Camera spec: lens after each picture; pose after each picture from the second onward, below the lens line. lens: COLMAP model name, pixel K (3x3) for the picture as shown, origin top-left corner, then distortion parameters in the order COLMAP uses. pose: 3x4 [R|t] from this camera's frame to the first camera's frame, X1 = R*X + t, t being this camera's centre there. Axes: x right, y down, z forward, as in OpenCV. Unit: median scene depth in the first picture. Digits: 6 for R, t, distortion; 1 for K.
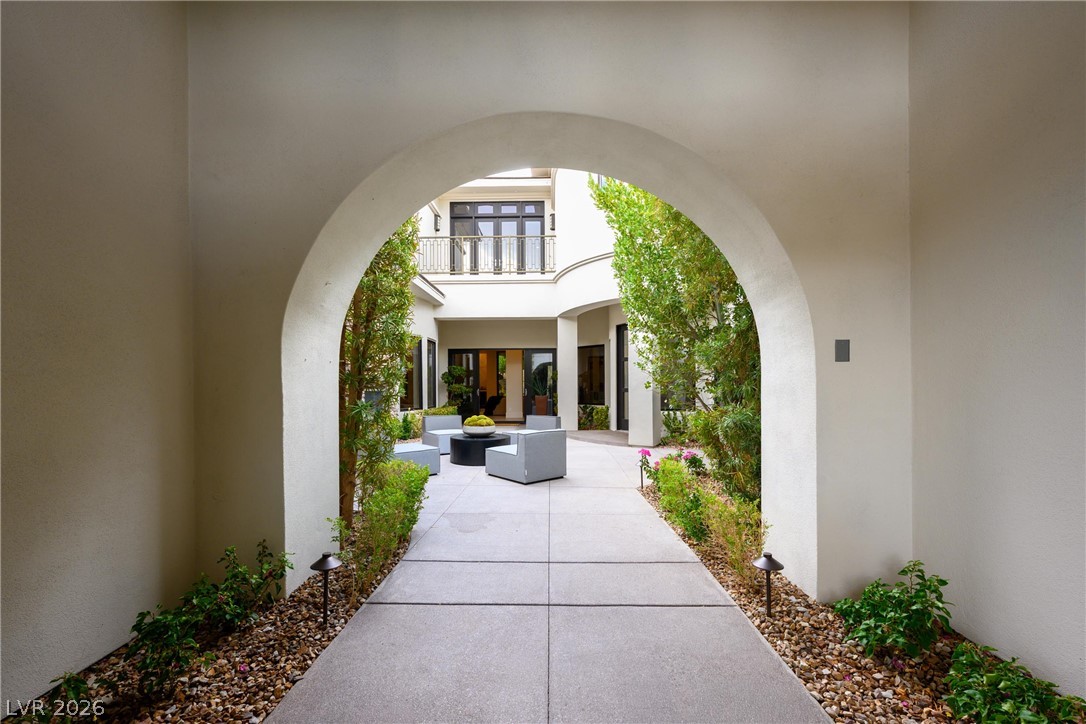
lens RADIAL K [[434.5, 0, 546.9], [0, 434.5, 372.6], [0, 0, 1]] dist [-0.003036, 0.000530]
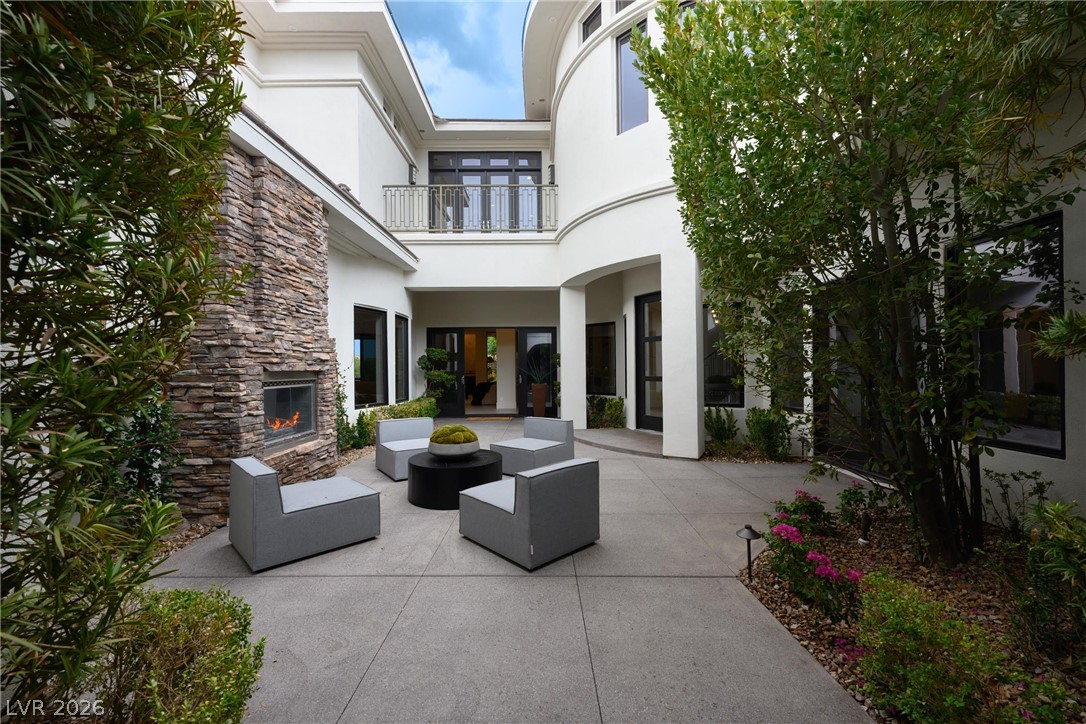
lens RADIAL K [[434.5, 0, 546.9], [0, 434.5, 372.6], [0, 0, 1]] dist [-0.003036, 0.000530]
pose [[0.999802, -0.000343, 0.019890, -0.015374], [-0.000489, 0.999126, 0.041798, -0.003425], [-0.019887, -0.041799, 0.998928, 0.182569]]
